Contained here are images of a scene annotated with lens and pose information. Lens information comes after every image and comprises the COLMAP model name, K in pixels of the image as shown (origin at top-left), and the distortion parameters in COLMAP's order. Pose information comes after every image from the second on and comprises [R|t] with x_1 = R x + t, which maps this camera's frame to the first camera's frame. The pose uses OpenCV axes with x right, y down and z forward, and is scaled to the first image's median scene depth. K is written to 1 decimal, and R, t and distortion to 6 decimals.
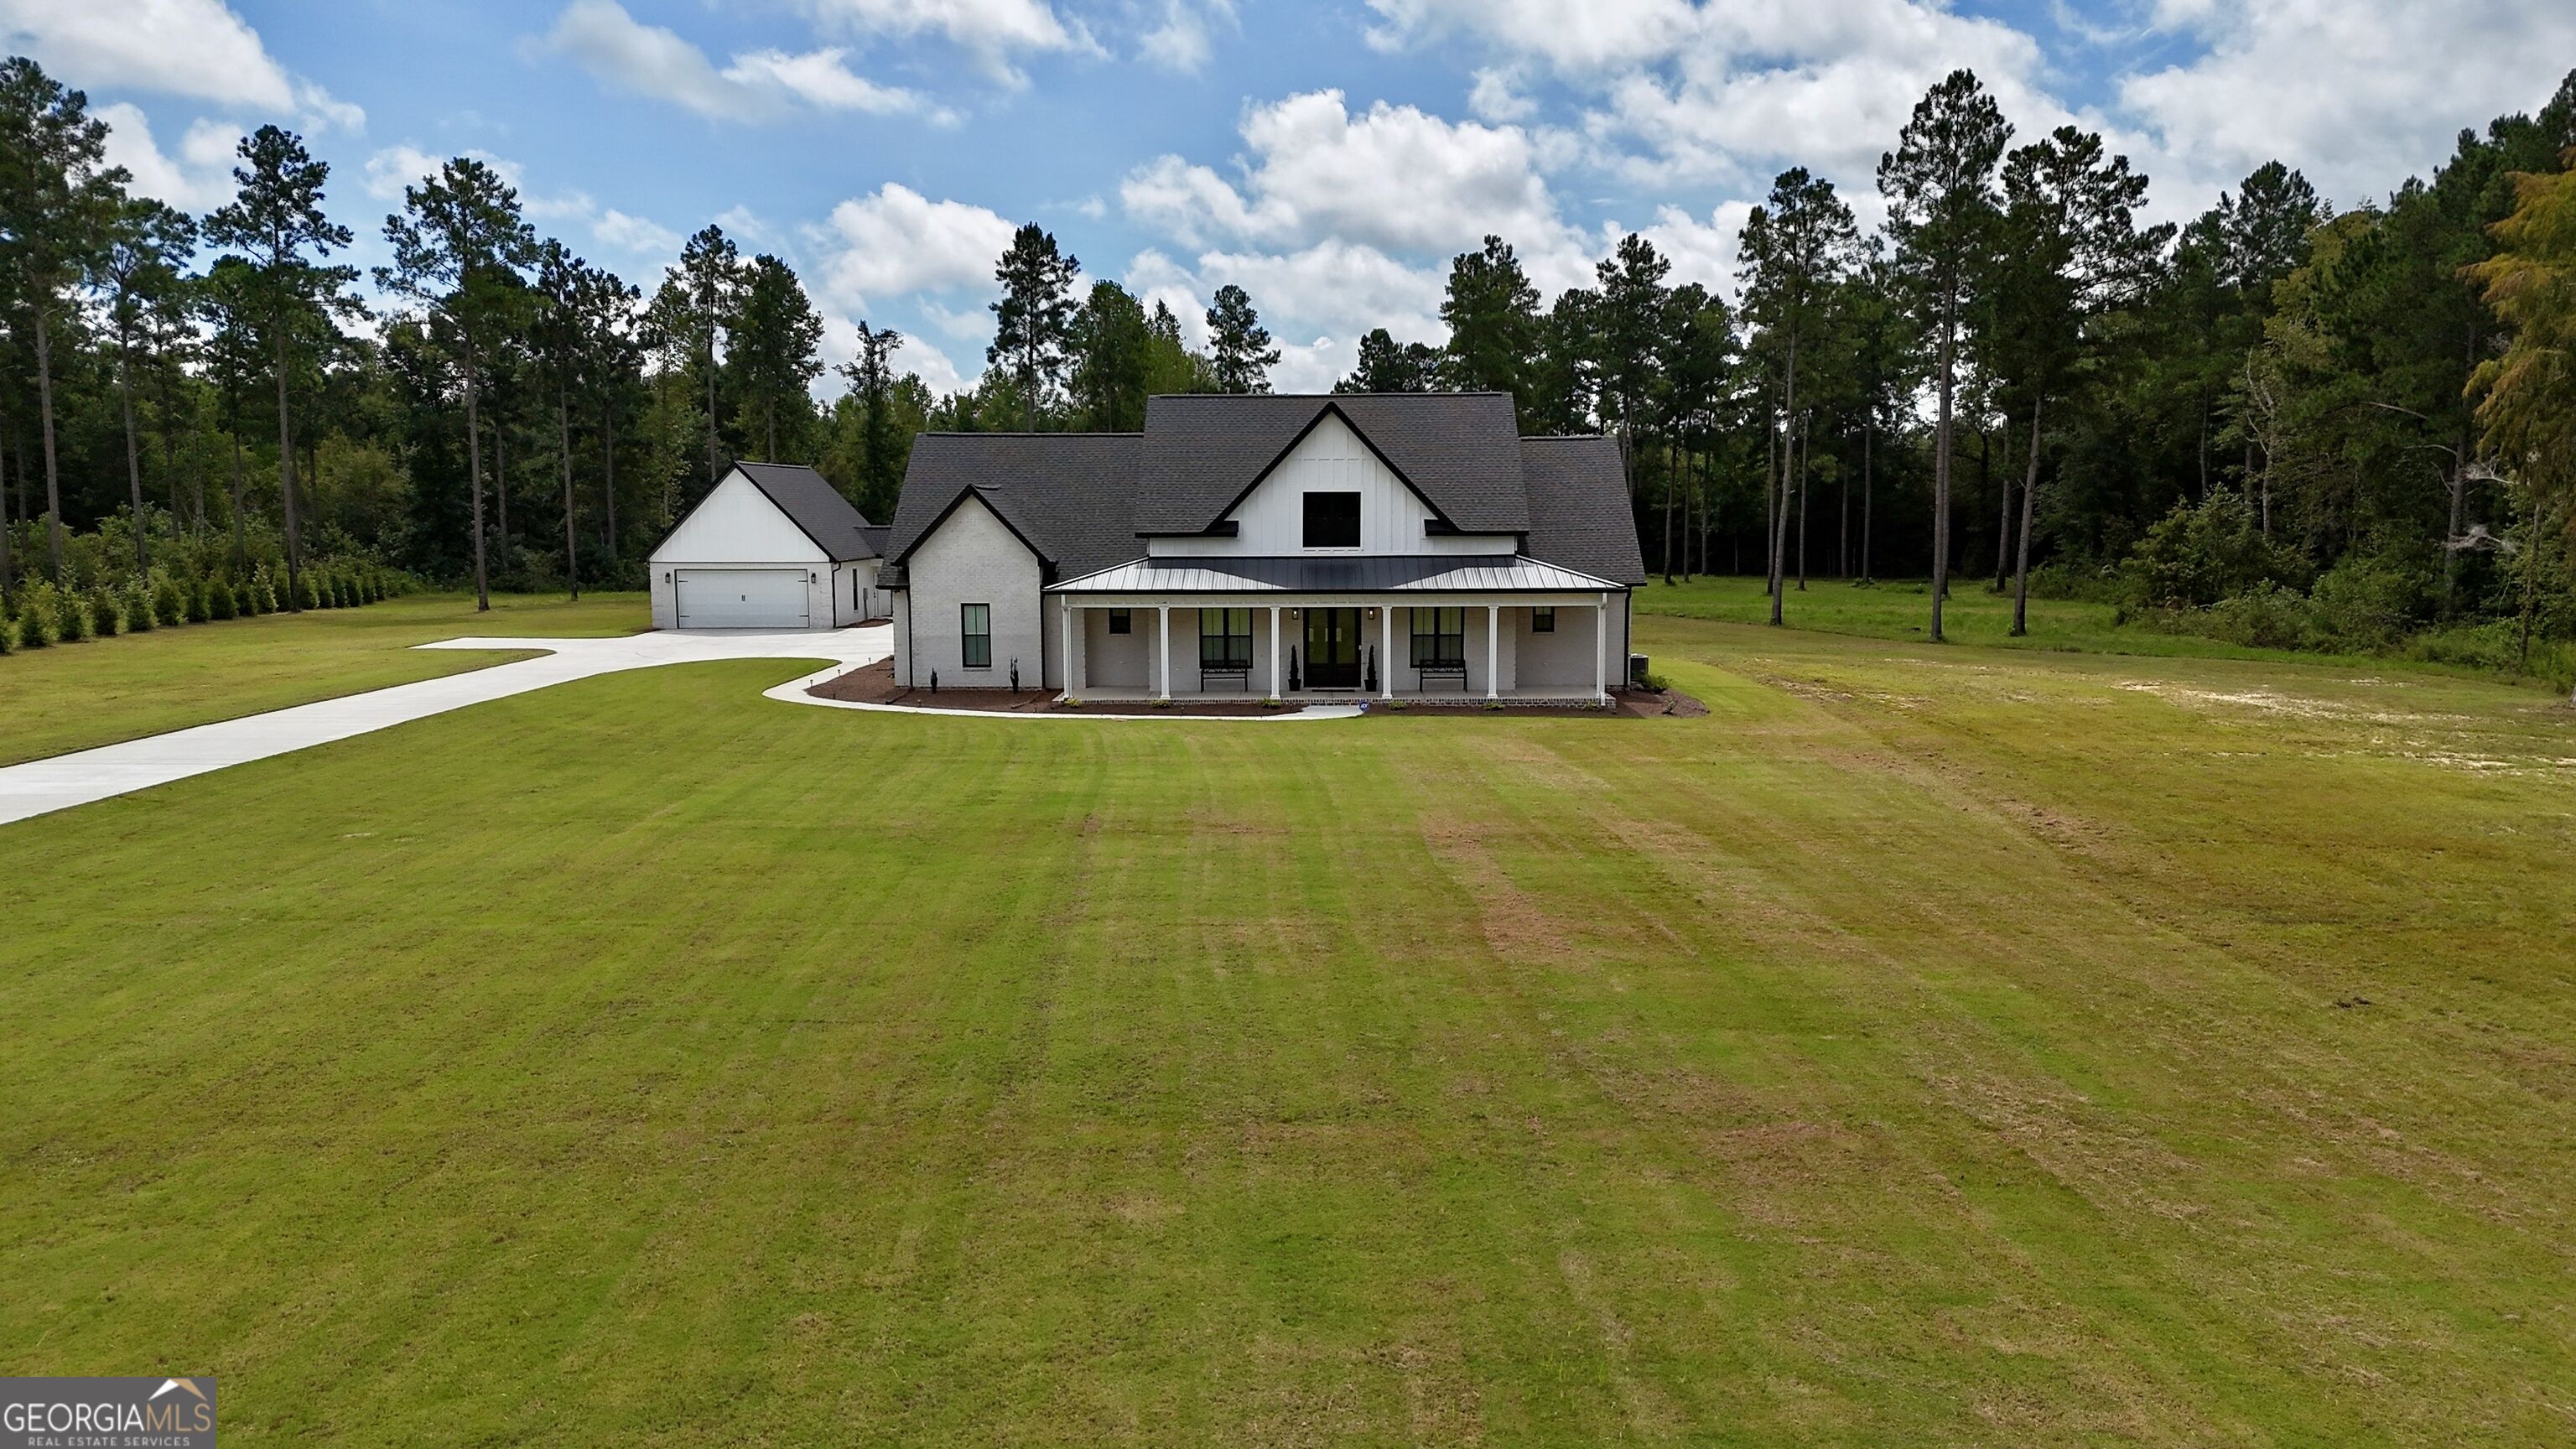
lens RADIAL K [[1902.3, 0, 1264.6], [0, 1902.3, 728.5], [0, 0, 1]] dist [0.074597, -0.074386]
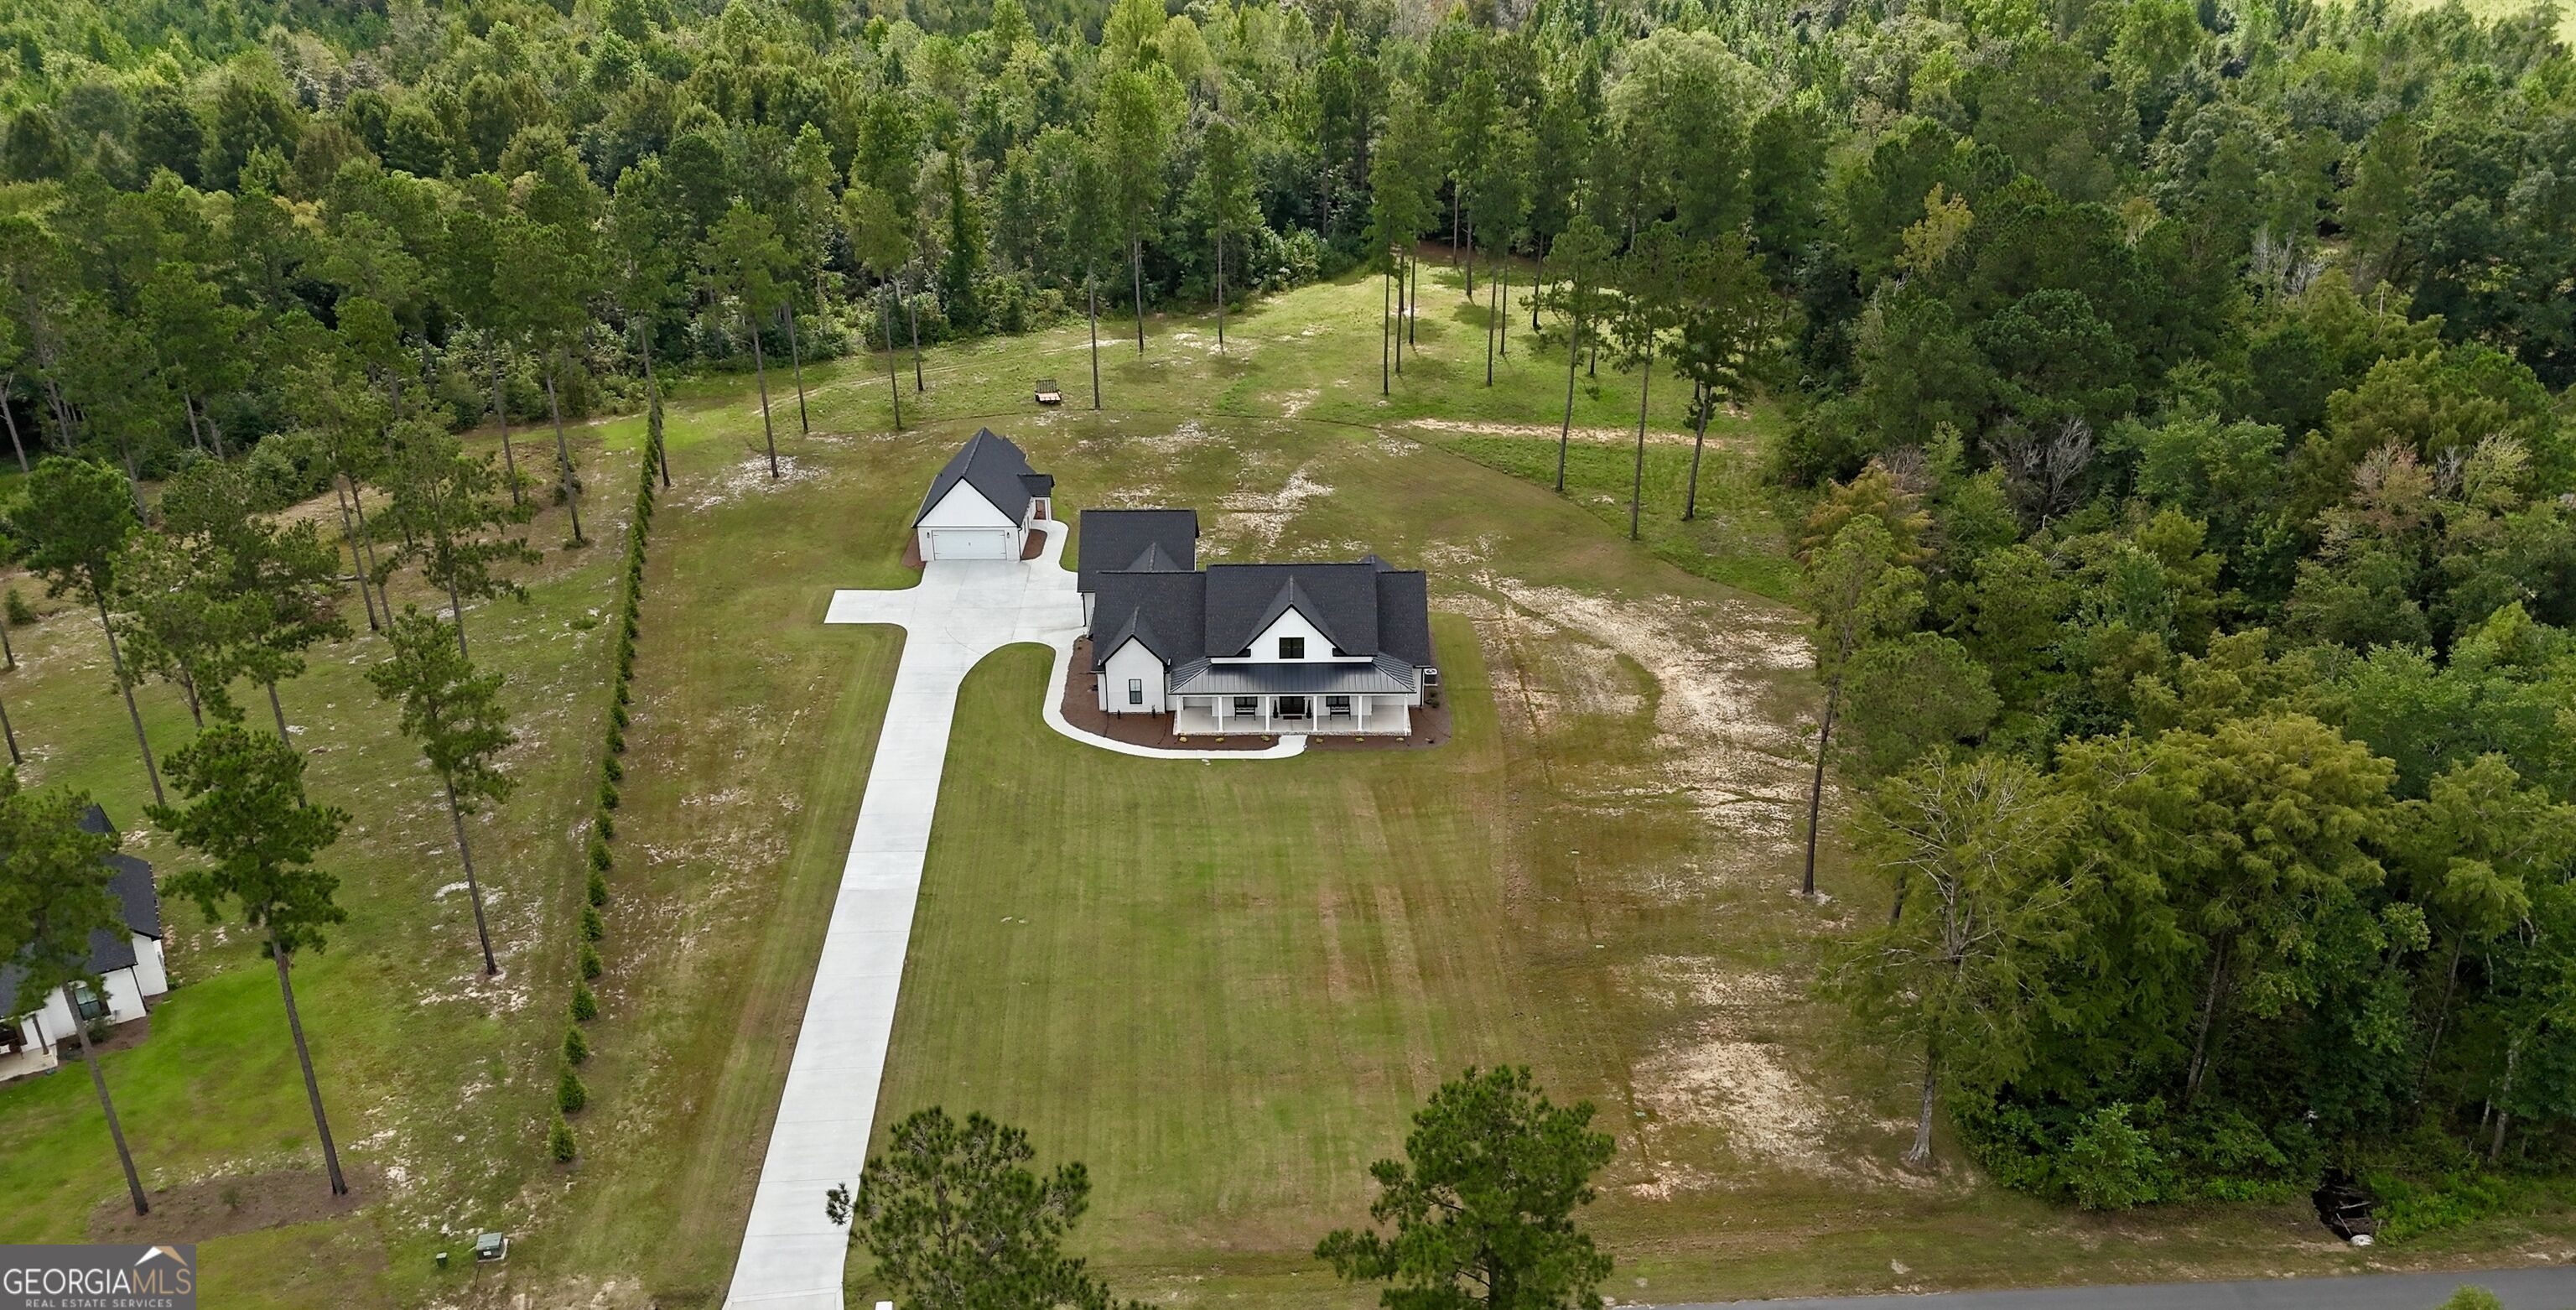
lens RADIAL K [[1912.9, 0, 1242.1], [0, 1912.9, 732.1], [0, 0, 1]] dist [0.075582, -0.075263]
pose [[0.999920, -0.011785, 0.004541, -0.021957], [0.009452, 0.936771, 0.349815, -0.506630], [-0.008376, -0.349744, 0.936808, -0.730288]]
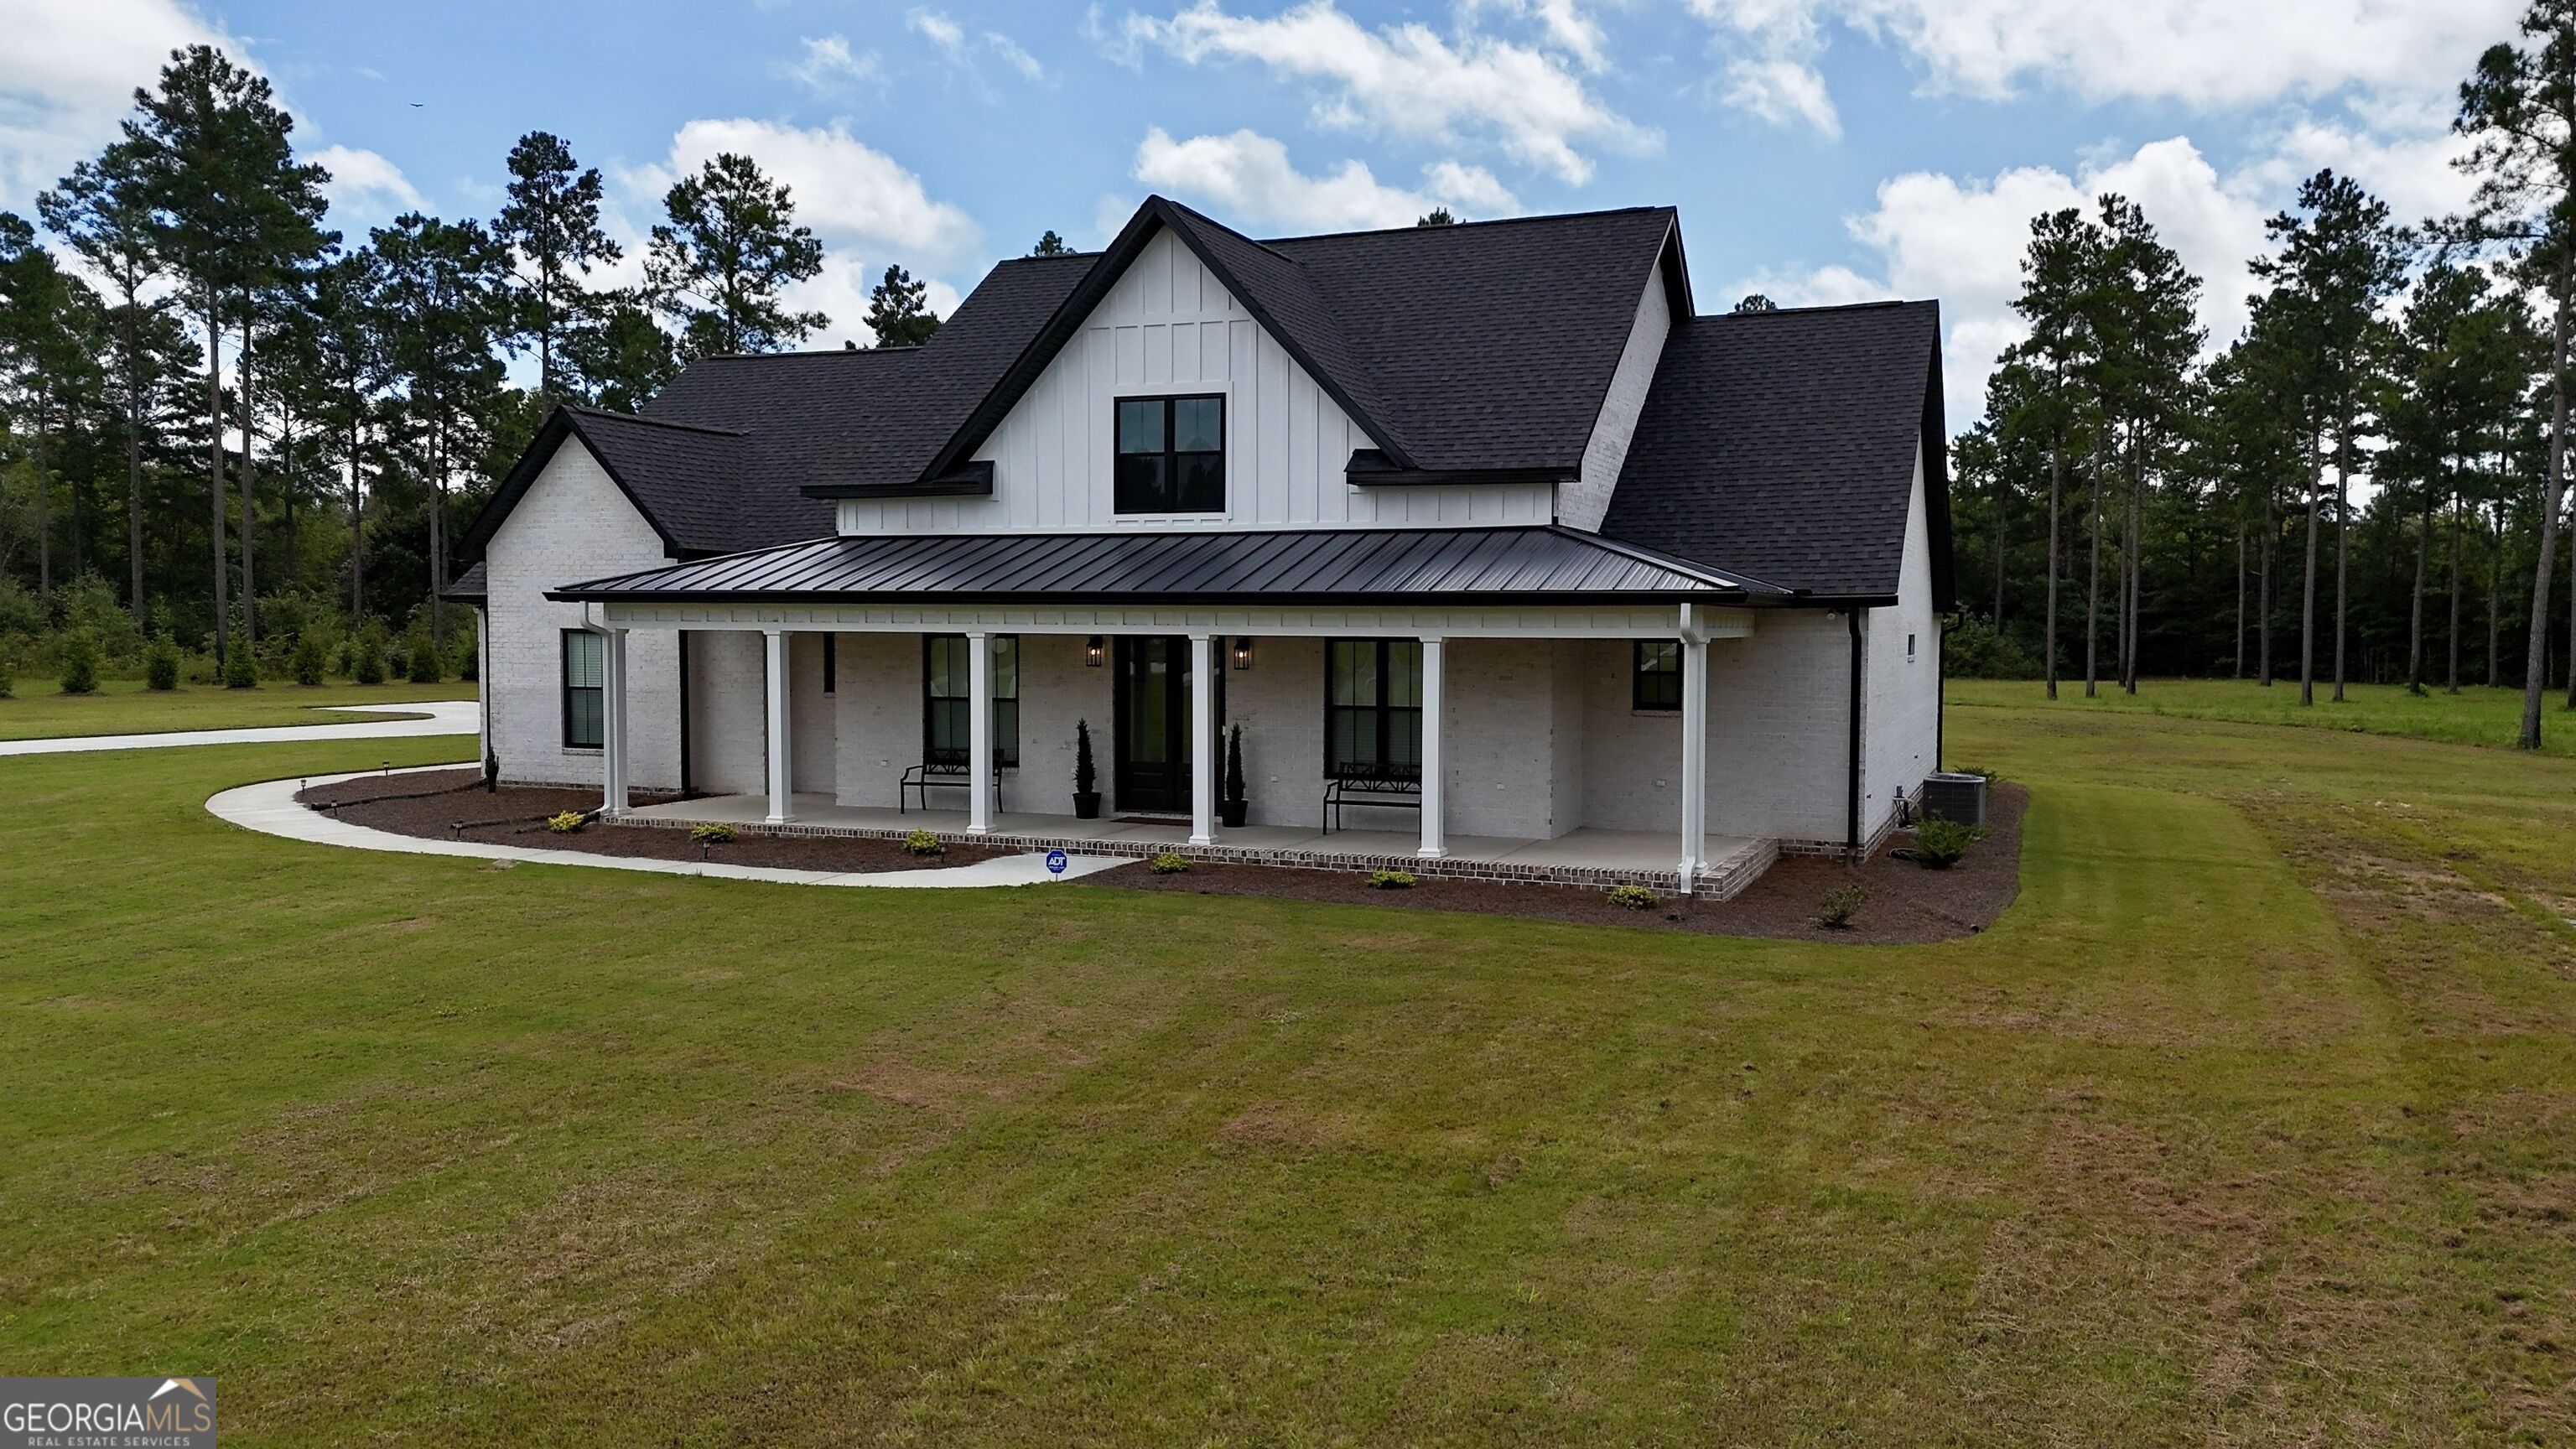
lens RADIAL K [[1902.3, 0, 1276.2], [0, 1902.3, 705.7], [0, 0, 1]] dist [0.074597, -0.074386]
pose [[0.931492, 0.024815, -0.362913, 0.143379], [-0.050652, 0.996799, -0.061849, -0.012990], [0.360217, 0.075994, 0.929768, 0.360786]]
